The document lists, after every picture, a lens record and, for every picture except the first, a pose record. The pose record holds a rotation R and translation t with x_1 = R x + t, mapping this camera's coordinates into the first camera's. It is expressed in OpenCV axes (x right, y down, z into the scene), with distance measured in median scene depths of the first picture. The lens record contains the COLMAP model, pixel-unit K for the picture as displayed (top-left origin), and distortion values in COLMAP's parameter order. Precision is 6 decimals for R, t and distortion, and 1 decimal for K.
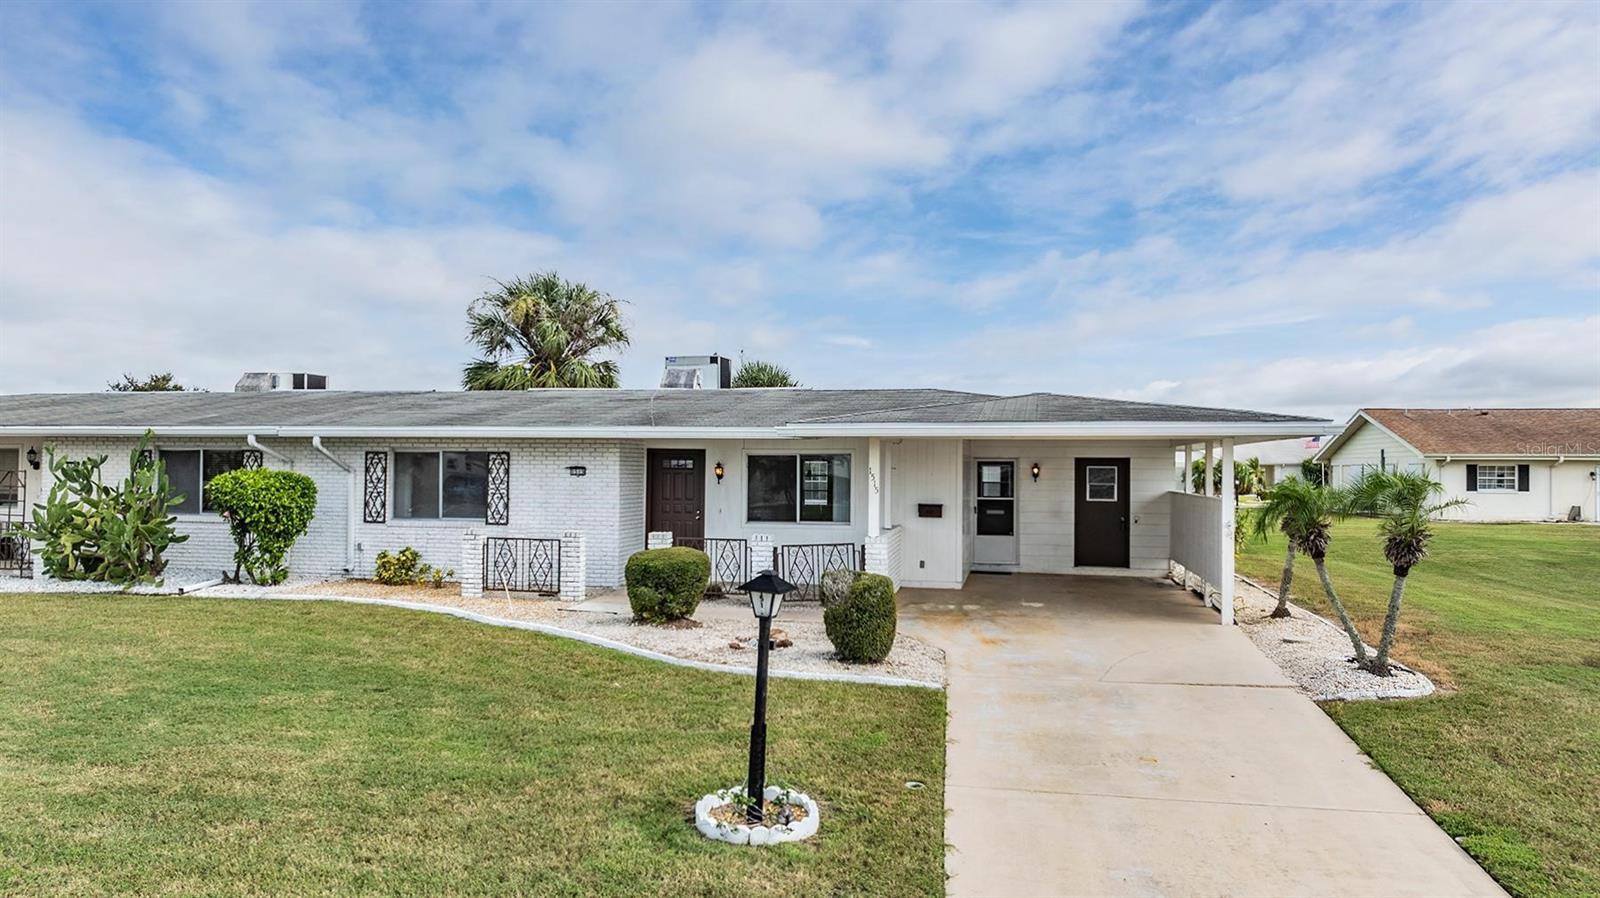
lens RADIAL K [[1114.3, 0, 800.0], [0, 1114.3, 449.0], [0, 0, 1]] dist [-0.022931, 0.002074]
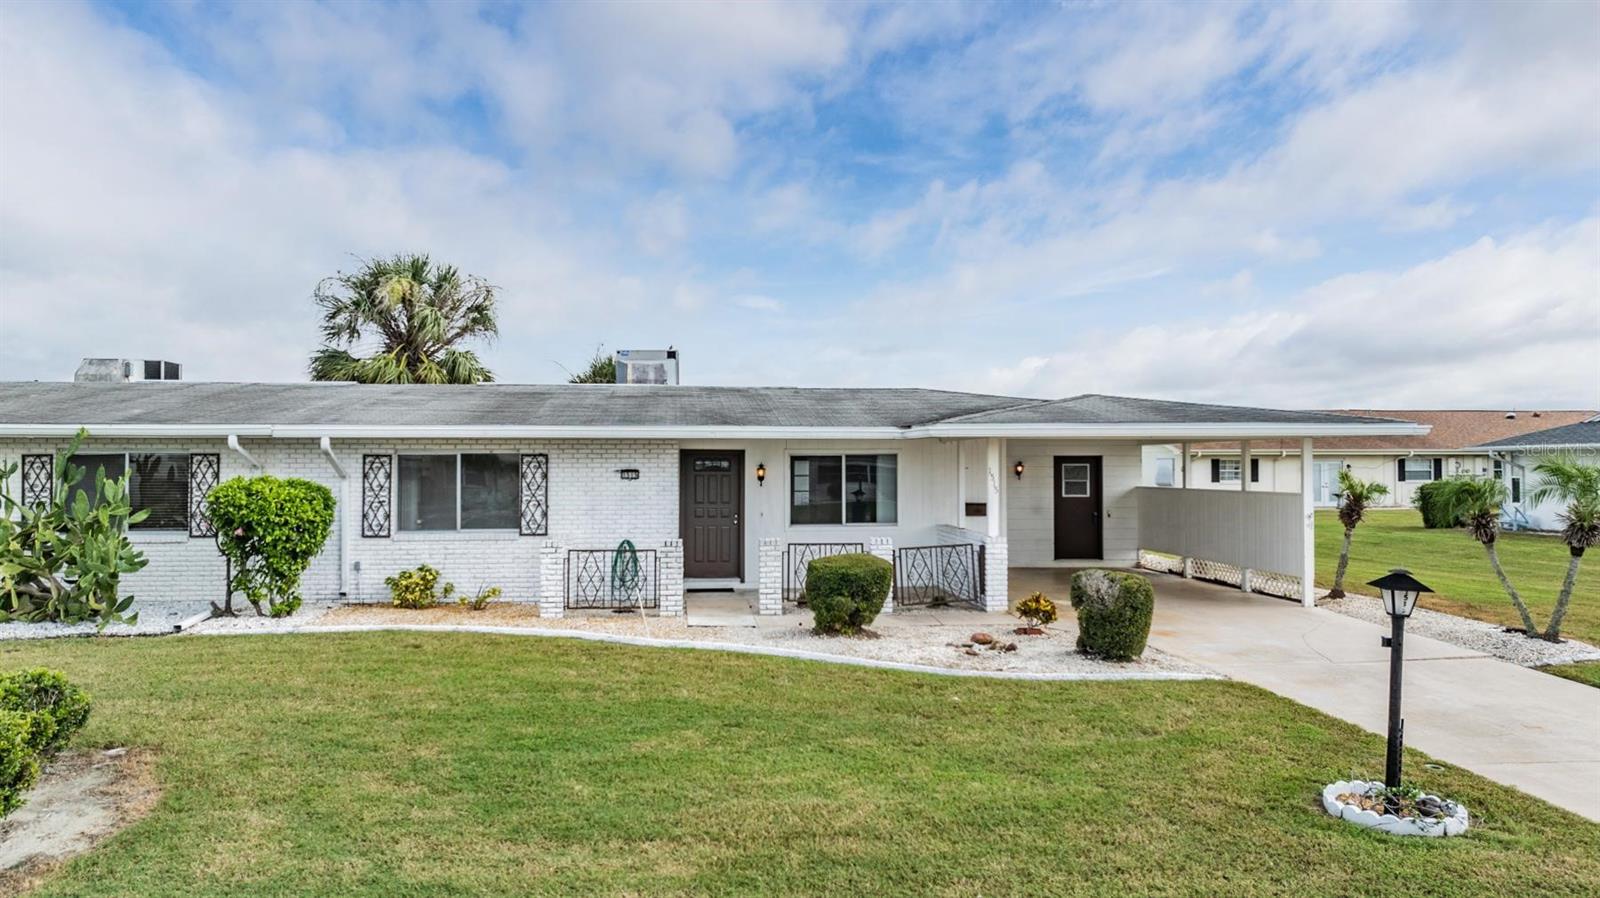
lens RADIAL K [[1130.0, 0, 800.0], [0, 1130.0, 449.0], [0, 0, 1]] dist [-0.021402, 0.001033]
pose [[0.951690, -0.005047, 0.307017, -0.345625], [0.004353, 0.999986, 0.002946, -0.003099], [-0.307028, -0.001468, 0.951699, 0.072978]]
